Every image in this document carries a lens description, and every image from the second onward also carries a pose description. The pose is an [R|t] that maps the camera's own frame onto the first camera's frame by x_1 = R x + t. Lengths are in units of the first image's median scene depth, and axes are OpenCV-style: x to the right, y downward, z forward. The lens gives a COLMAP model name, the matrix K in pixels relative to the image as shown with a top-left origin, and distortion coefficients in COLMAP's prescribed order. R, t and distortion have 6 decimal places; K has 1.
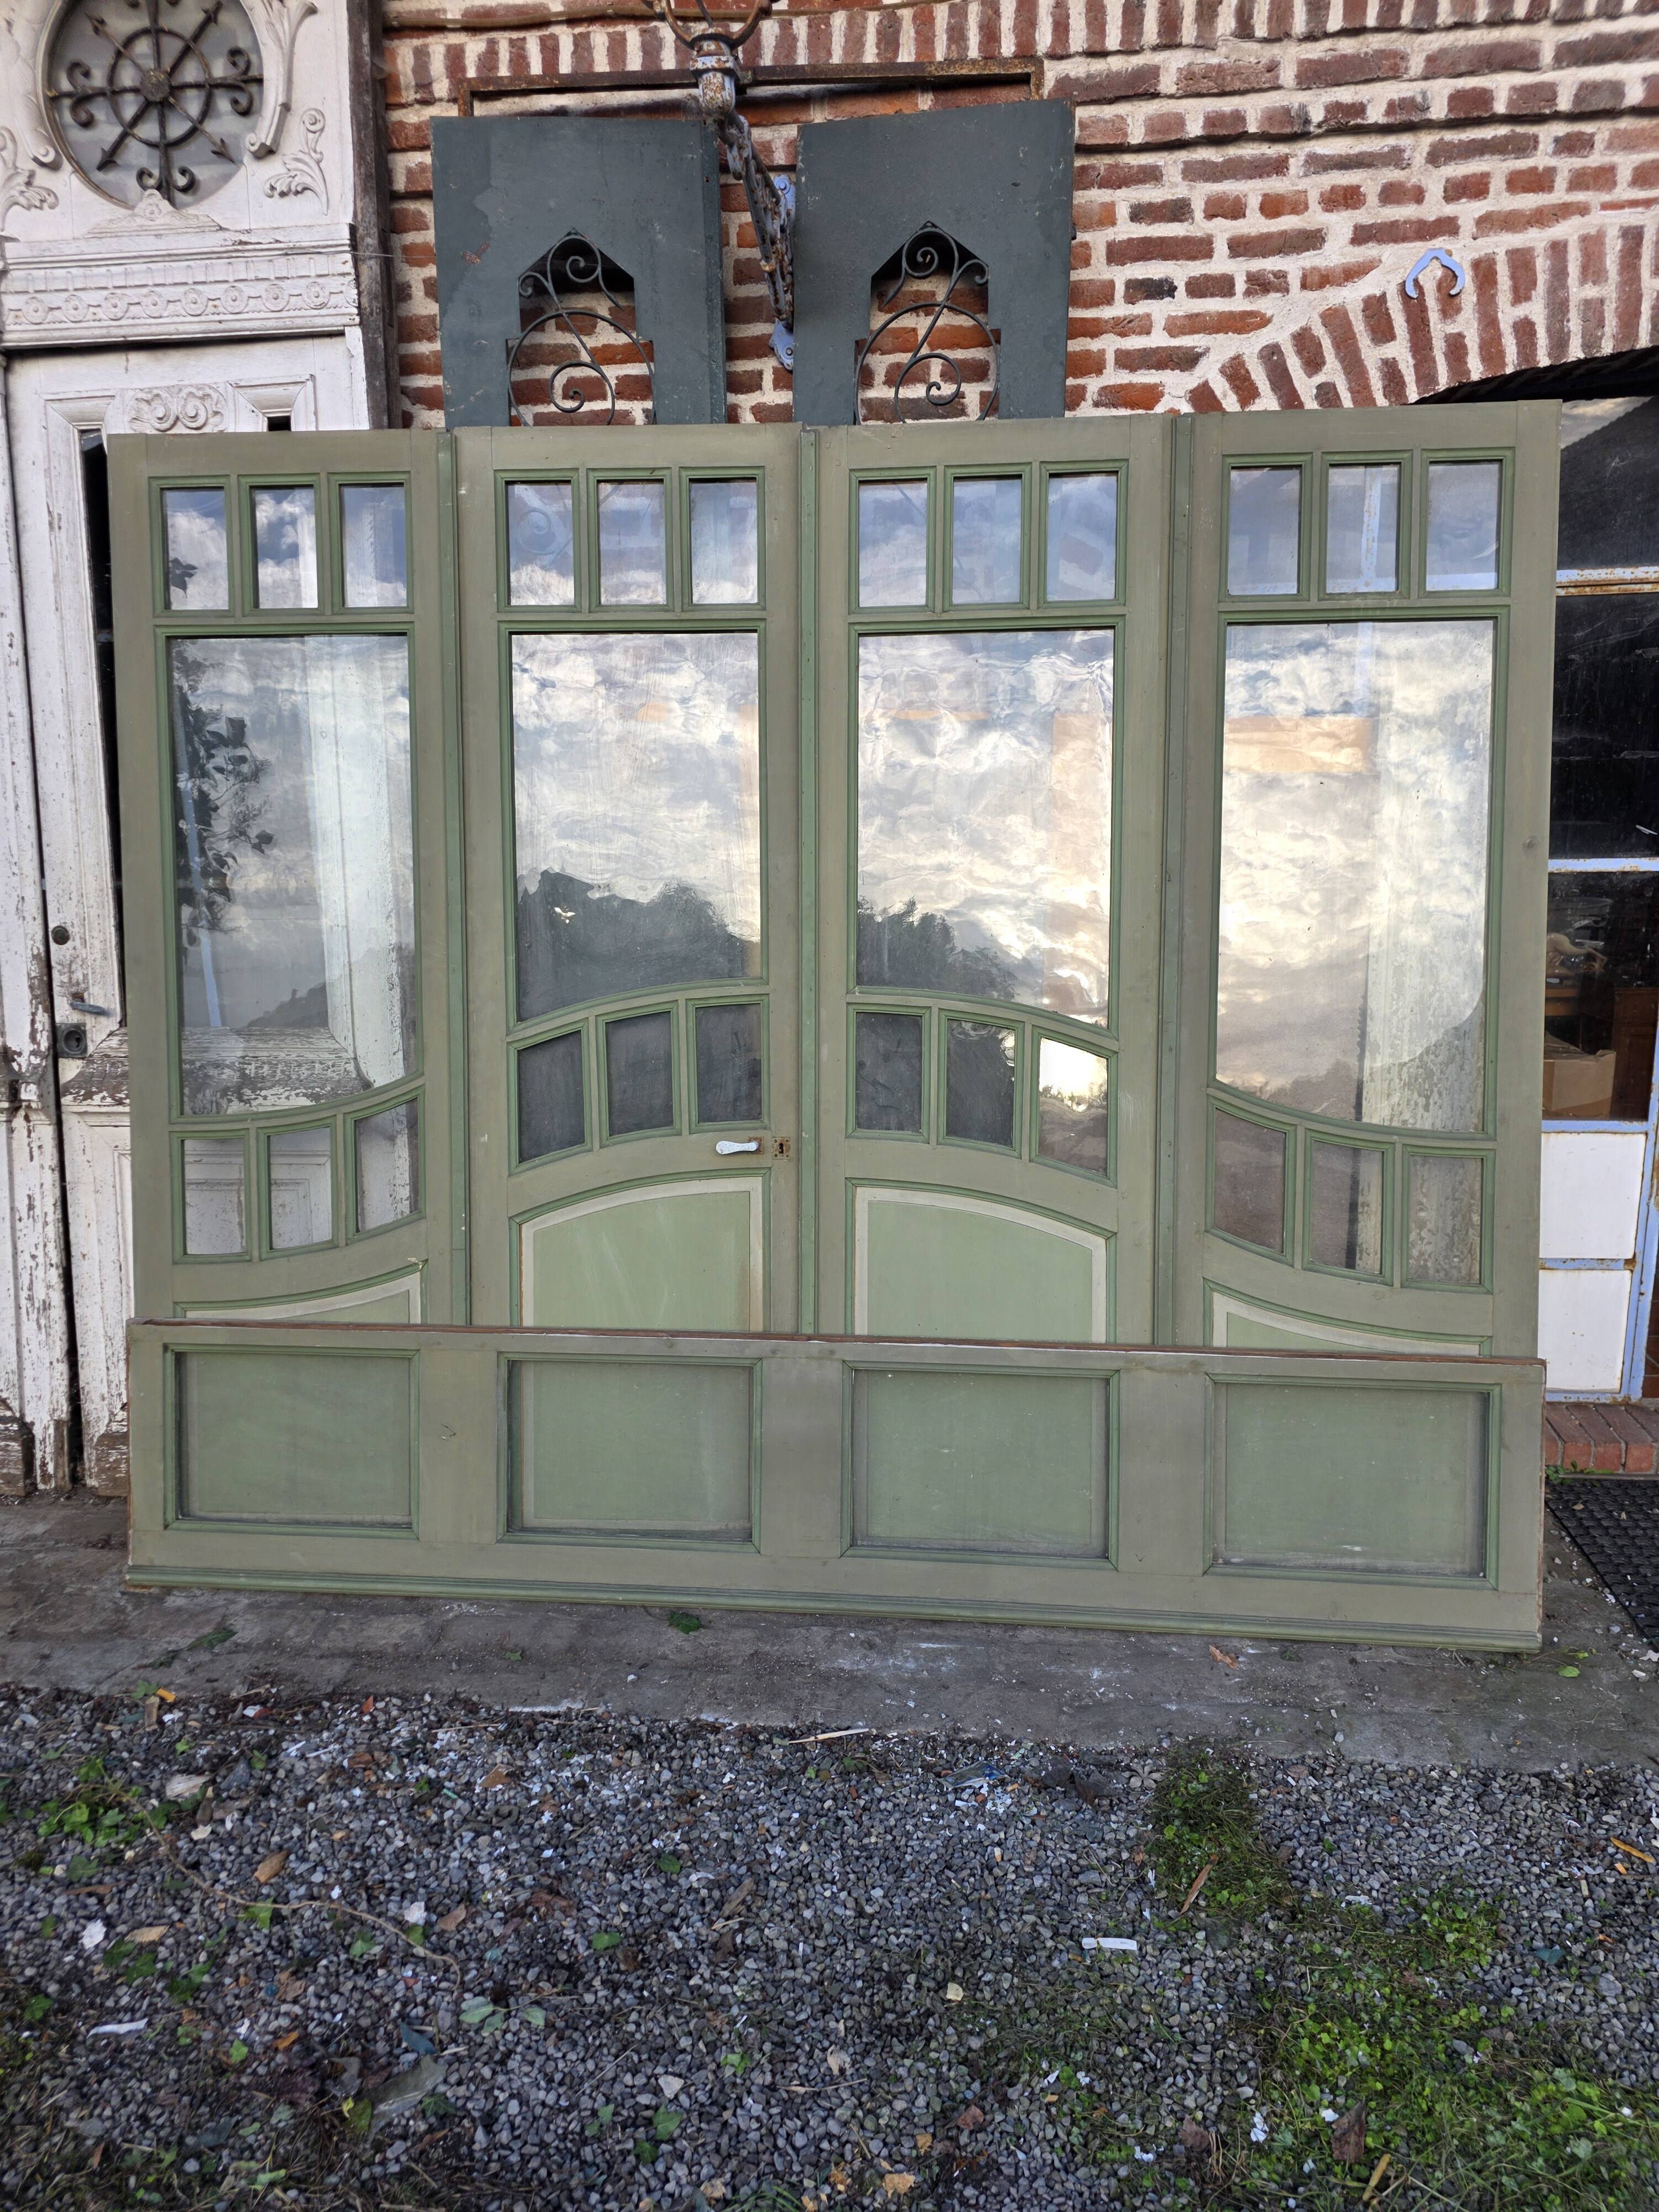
lens RADIAL K [[1480.9, 0, 852.8], [0, 1480.9, 1114.0], [0, 0, 1]] dist [0.046105, -0.029125]
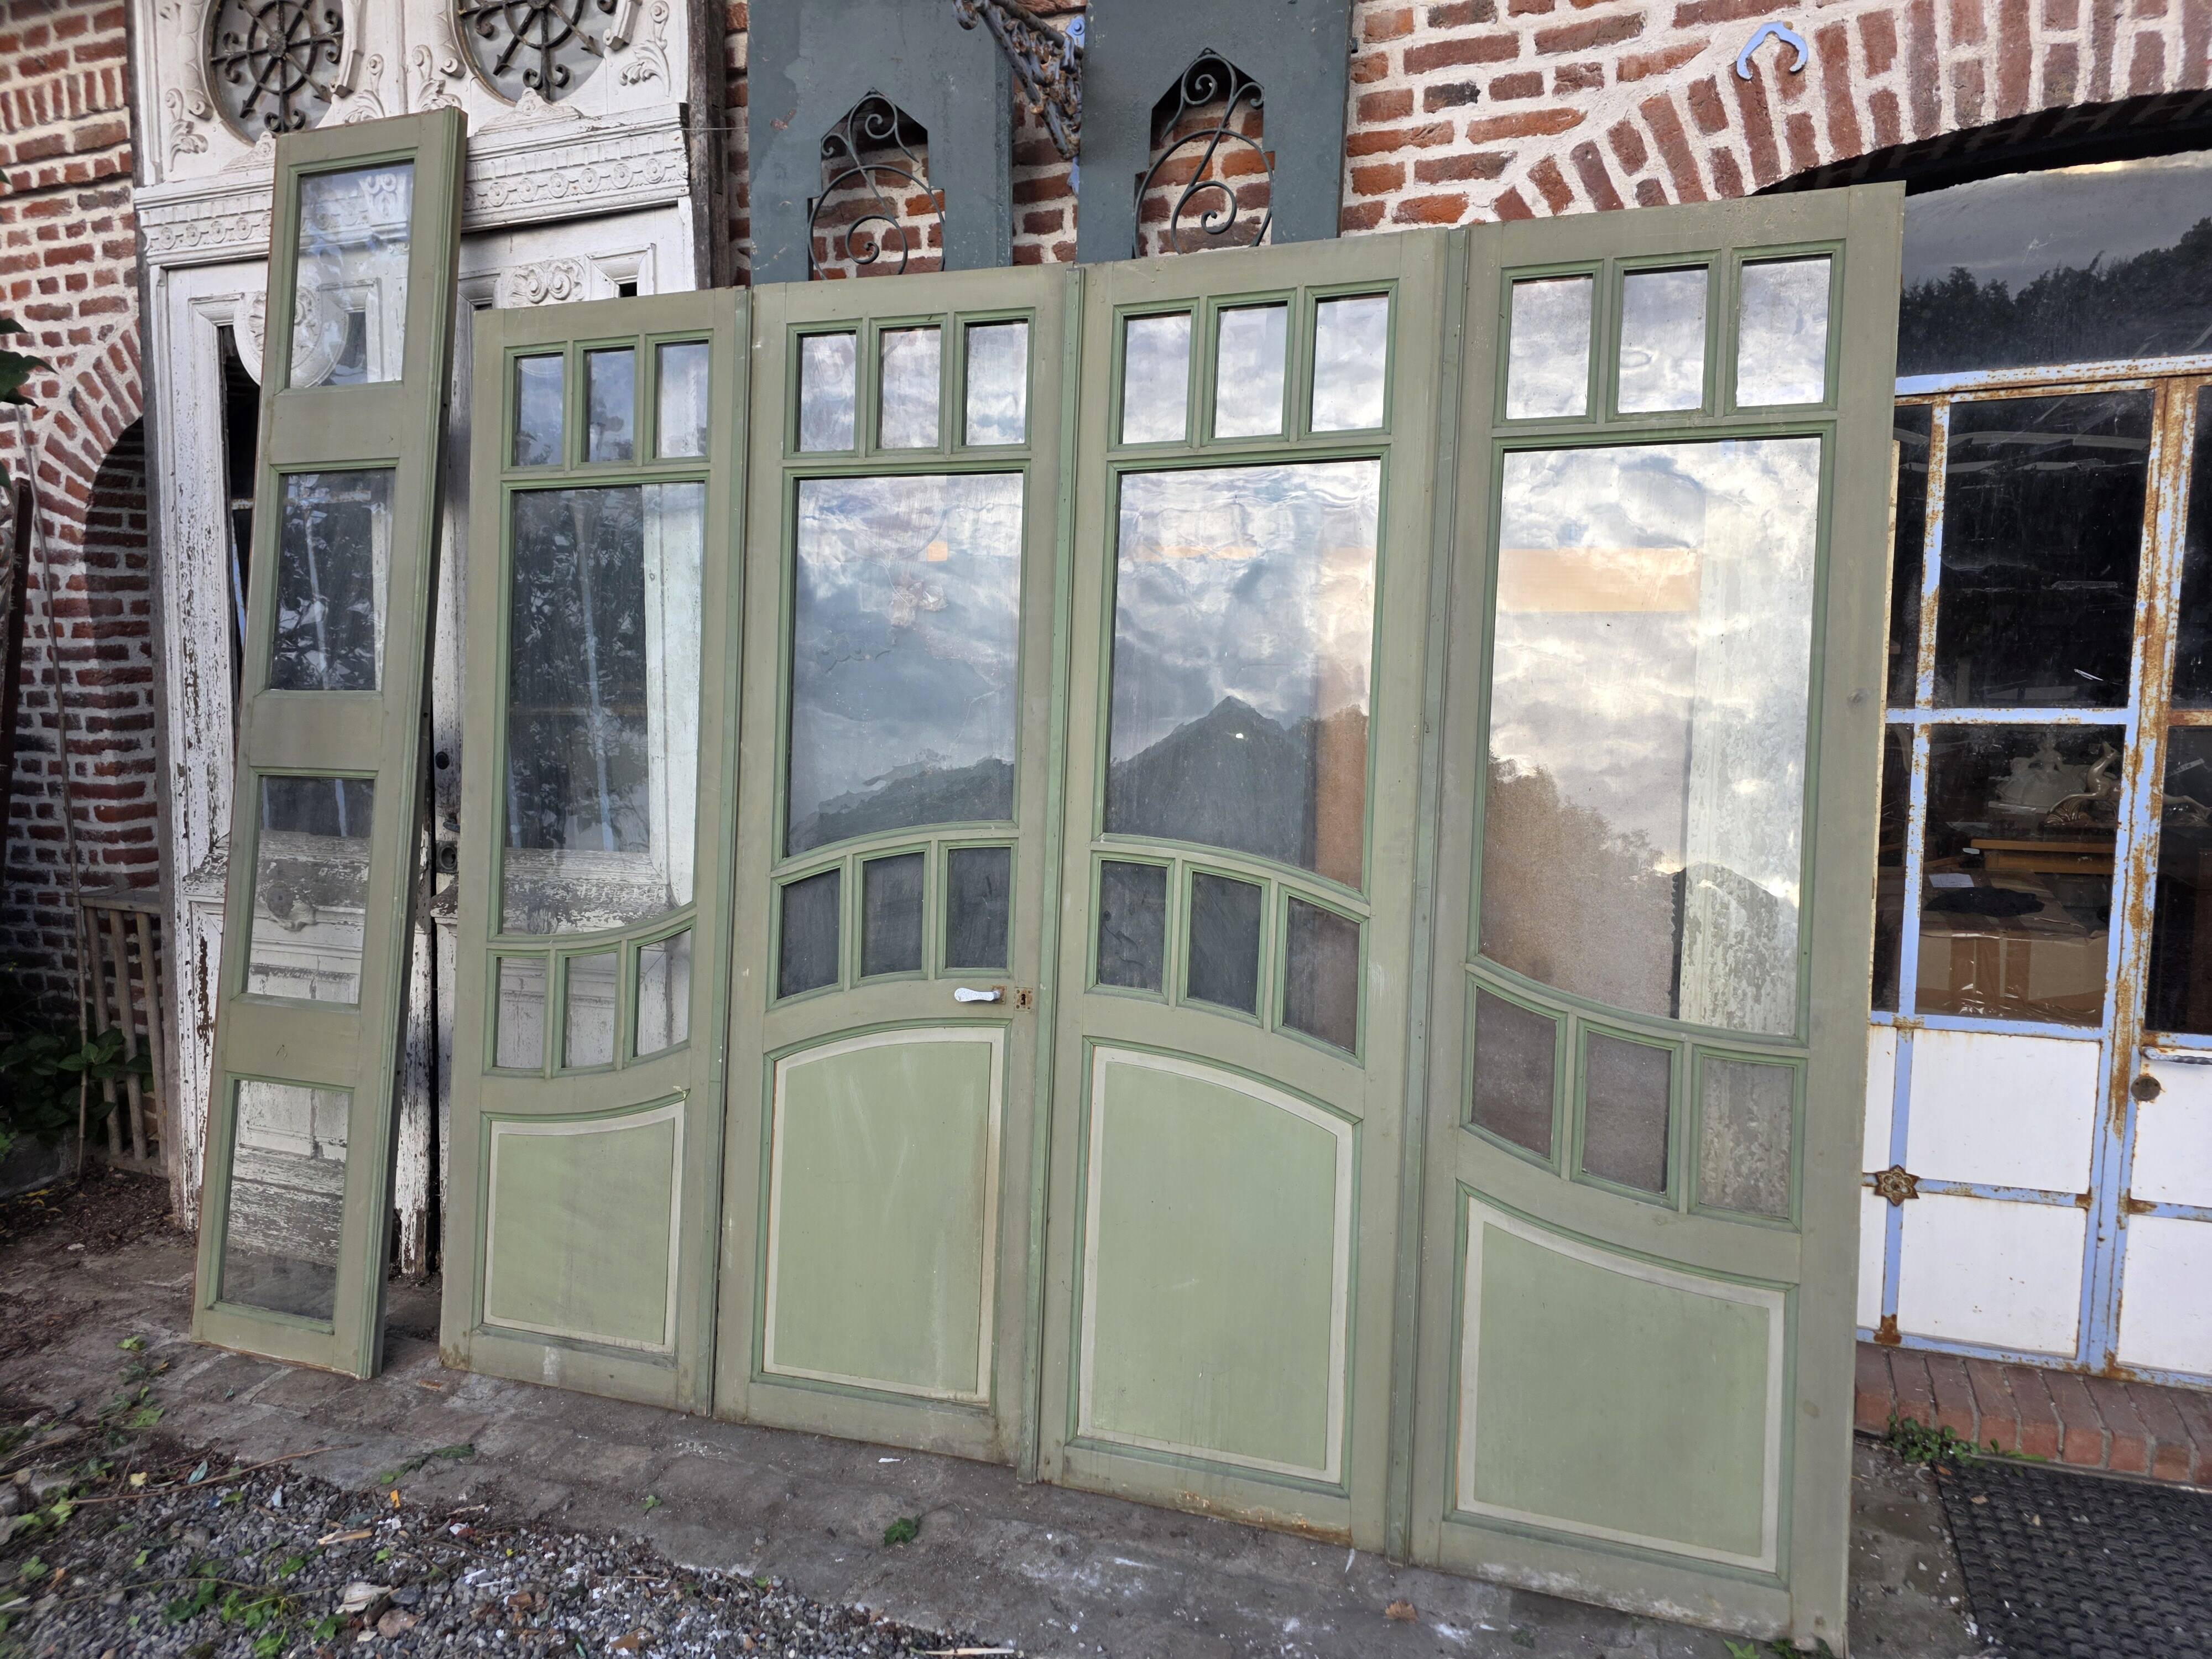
lens RADIAL K [[1480.9, 0, 1134.9], [0, 1480.9, 834.7], [0, 0, 1]] dist [0.046105, -0.029125]
pose [[0.968609, 0.033824, -0.246278, 0.255863], [-0.047011, 0.997747, -0.047863, -0.041912], [0.244105, 0.057938, 0.968017, 0.085211]]
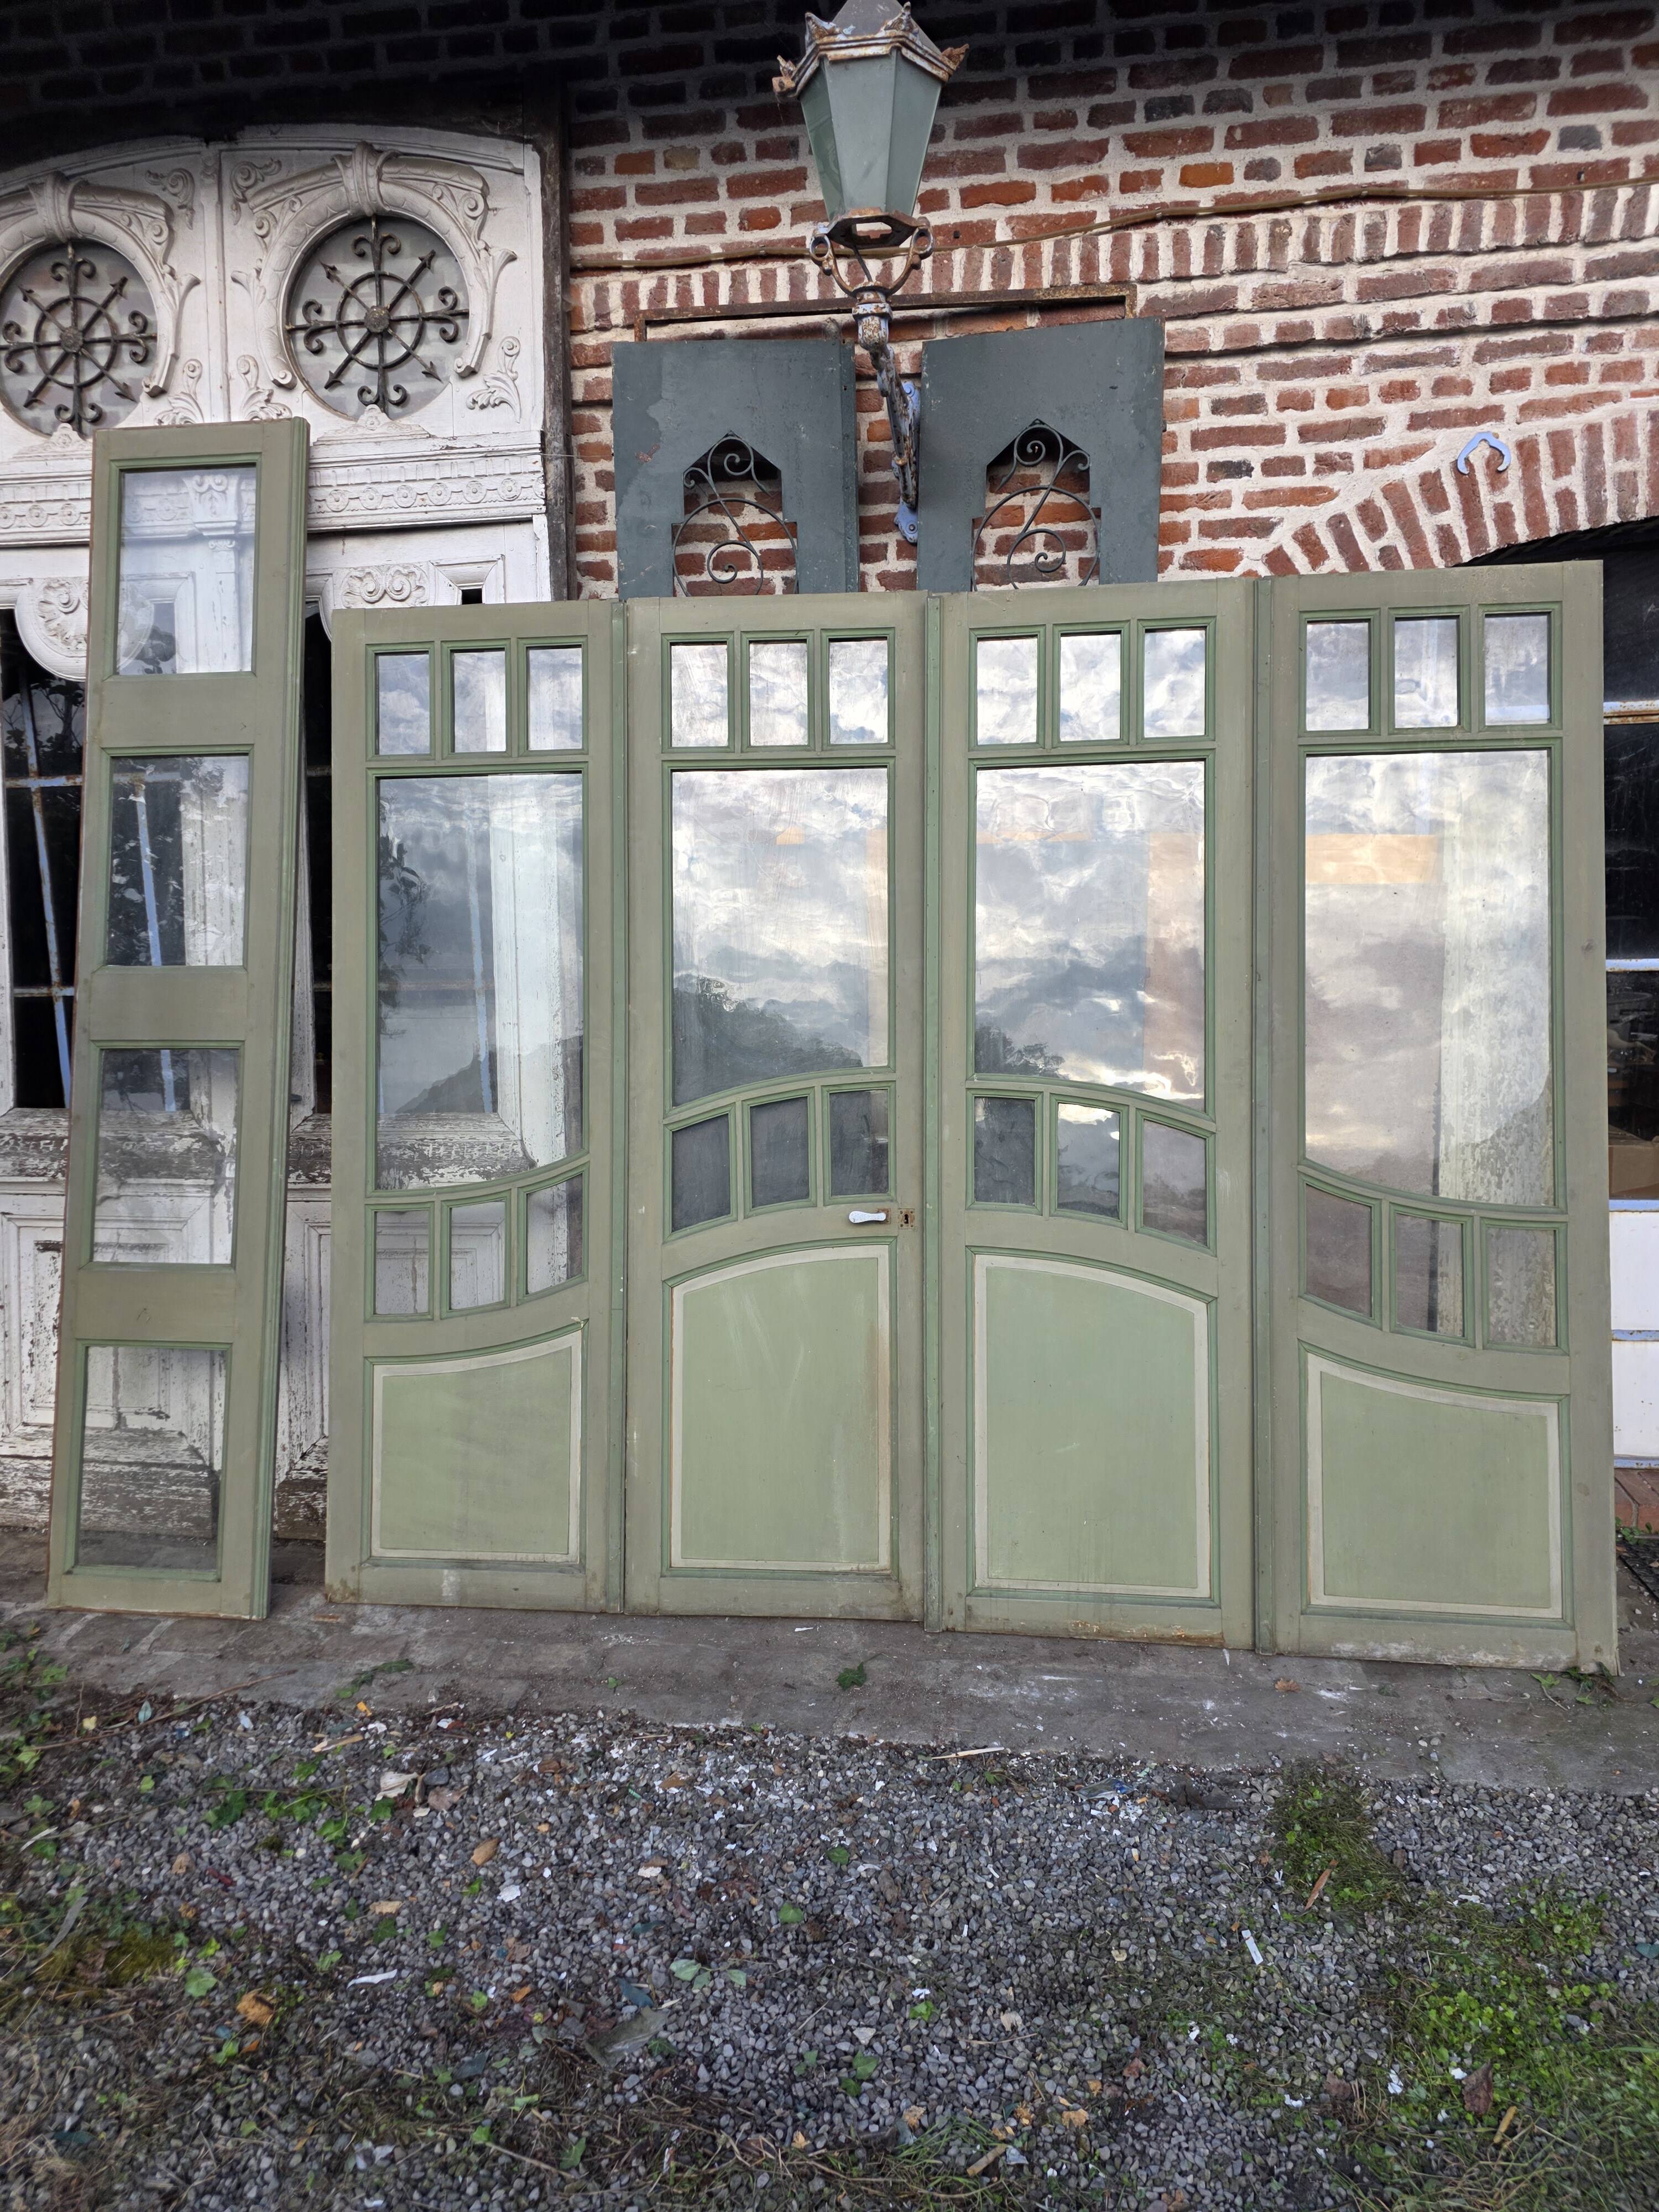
lens RADIAL K [[1480.9, 0, 819.3], [0, 1480.9, 1100.3], [0, 0, 1]] dist [0.046105, -0.029125]
pose [[0.999162, -0.000992, -0.040912, -0.069890], [-0.002050, 0.997239, -0.074237, 0.016717], [0.040872, 0.074258, 0.996401, -0.118616]]
